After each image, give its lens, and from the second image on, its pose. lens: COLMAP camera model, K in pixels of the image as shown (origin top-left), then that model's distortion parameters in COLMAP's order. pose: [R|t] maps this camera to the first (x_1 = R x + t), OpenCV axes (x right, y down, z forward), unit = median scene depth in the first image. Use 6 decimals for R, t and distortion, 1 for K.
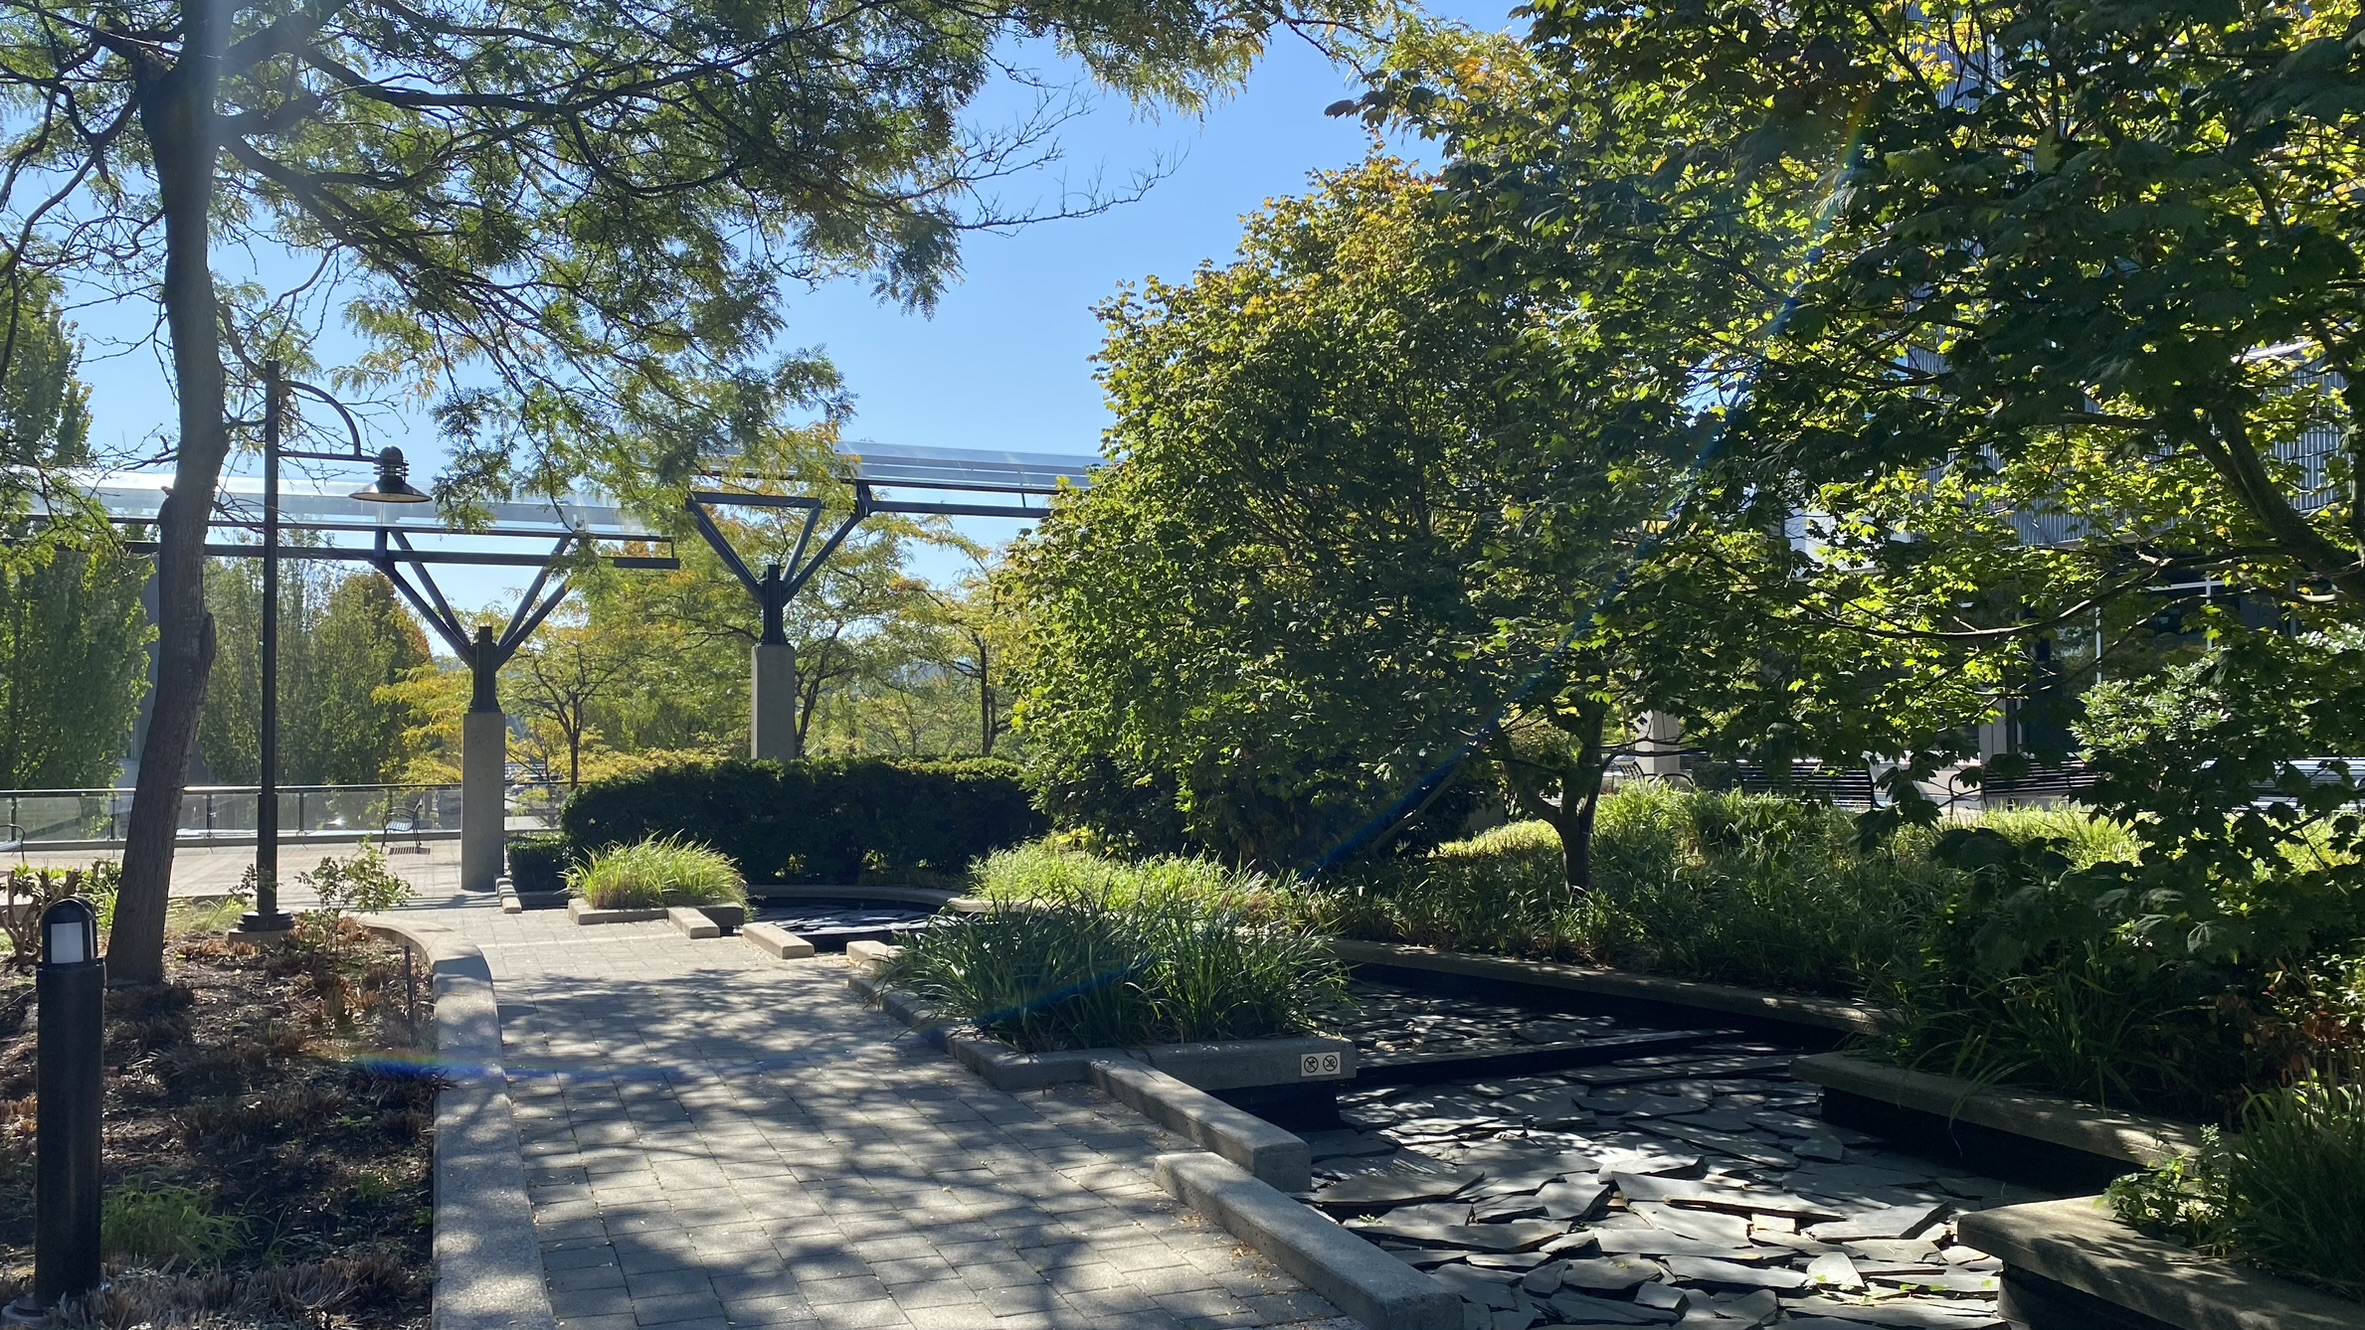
lens RADIAL K [[1792.9, 0, 1168.0], [0, 1792.9, 673.9], [0, 0, 1]] dist [0.049368, -0.068991]
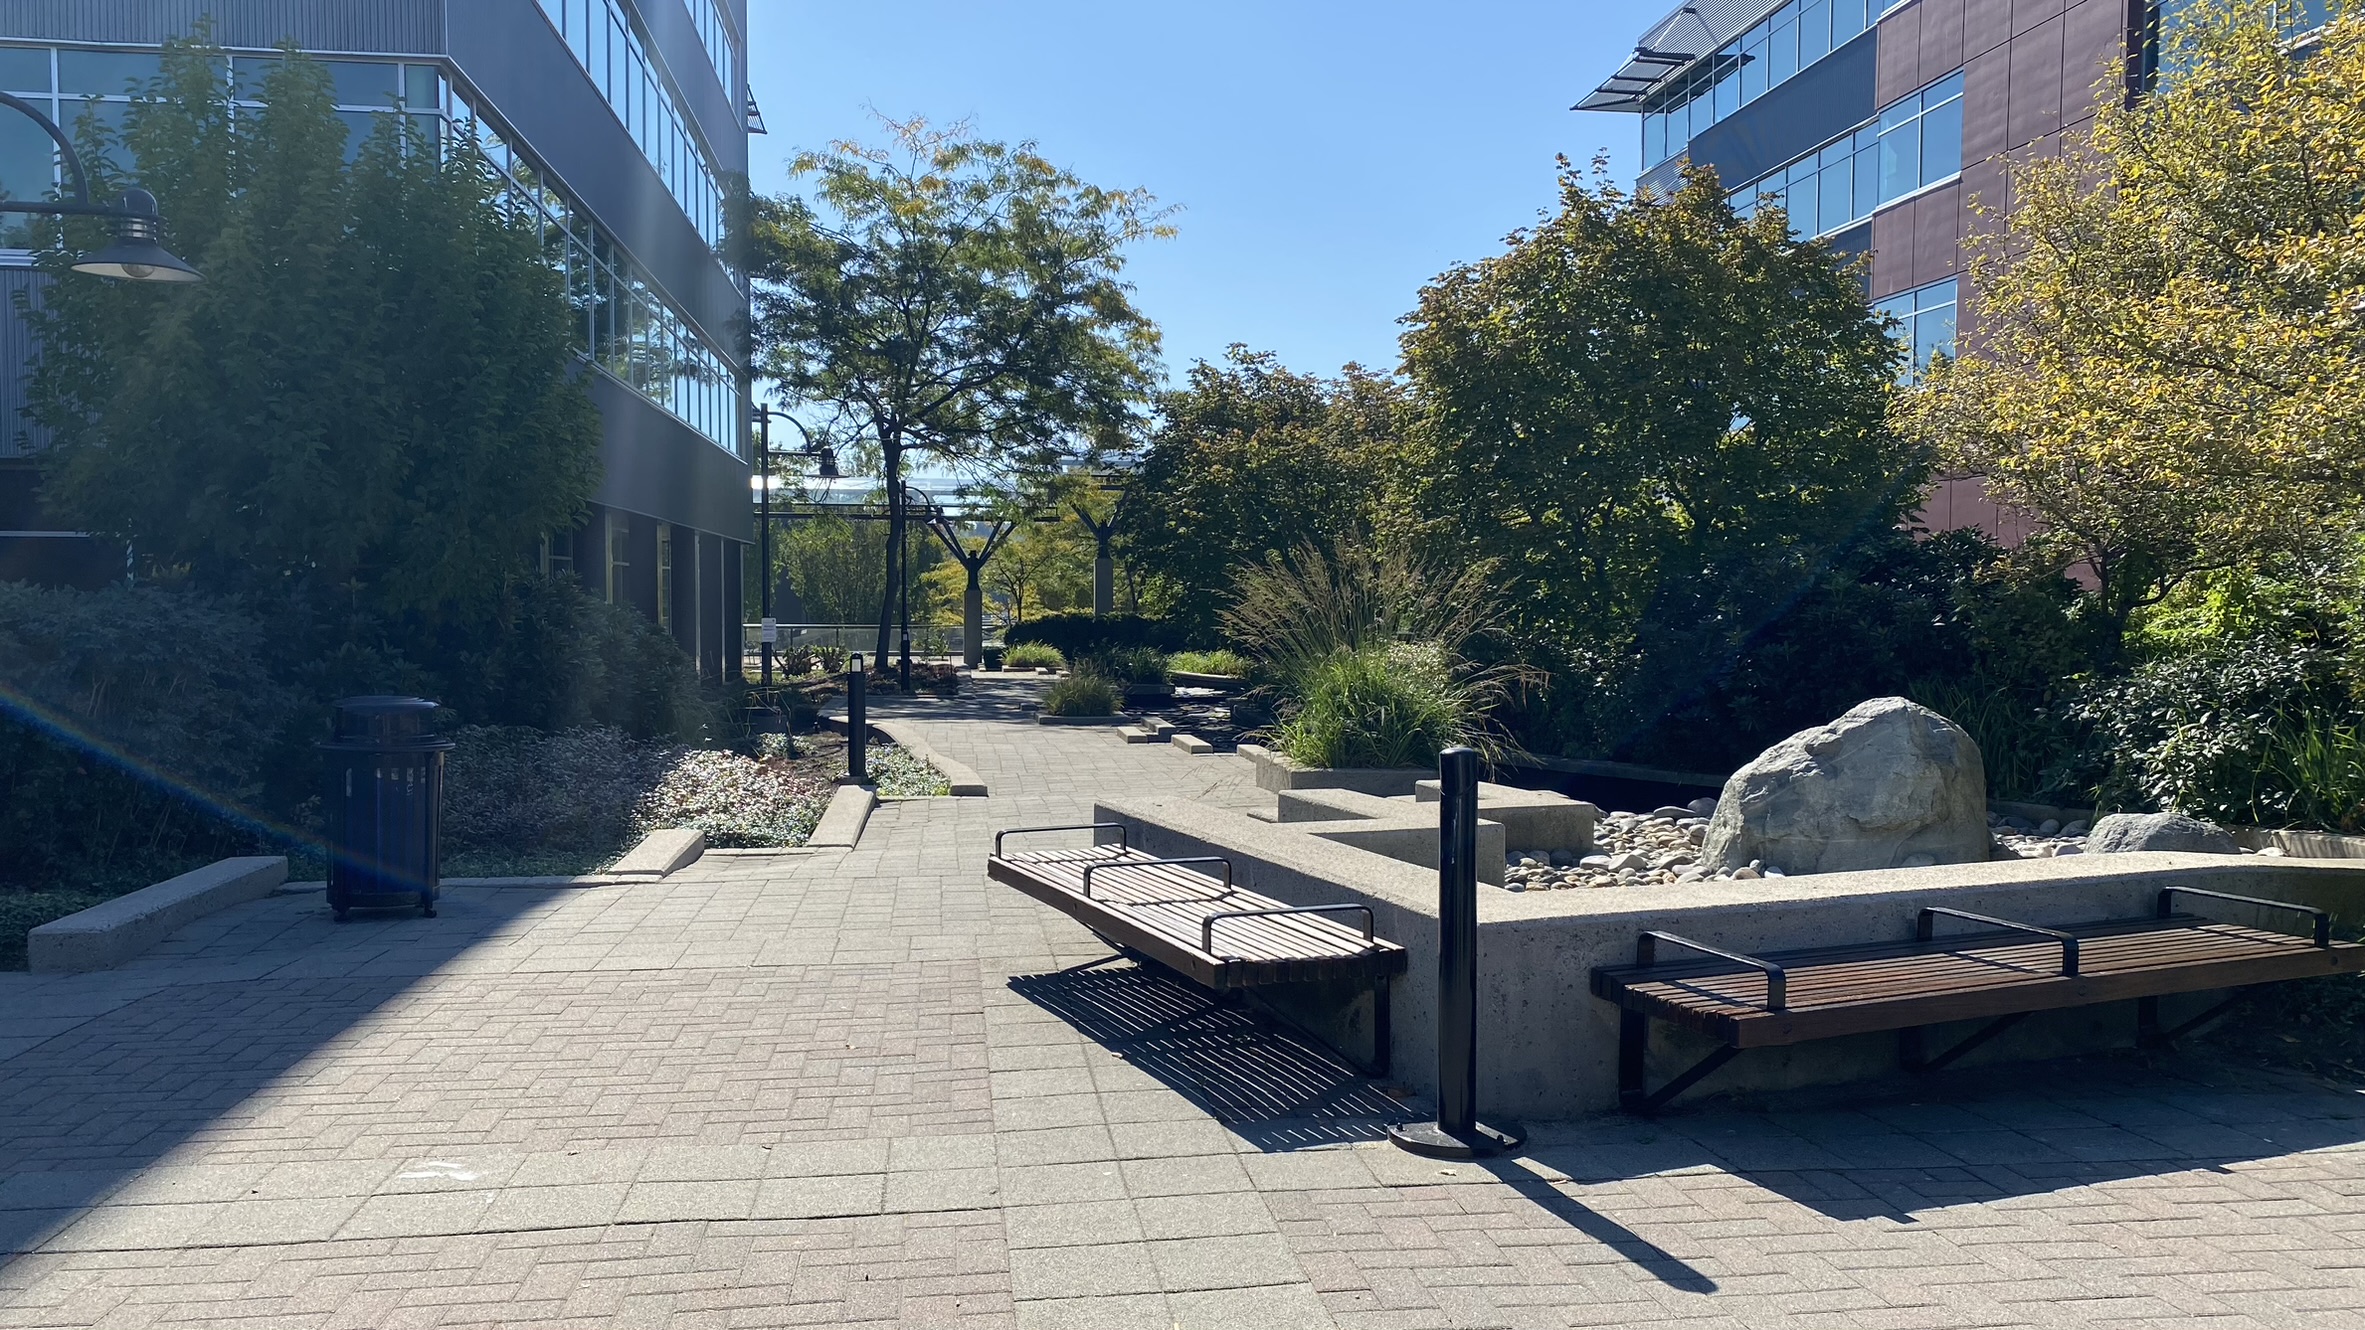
lens RADIAL K [[1792.9, 0, 1185.1], [0, 1792.9, 688.0], [0, 0, 1]] dist [0.049368, -0.068991]
pose [[0.968335, 0.019150, -0.248917, 0.378774], [0.002499, 0.996260, 0.086369, -0.044170], [0.249640, -0.084256, 0.964666, -0.957648]]
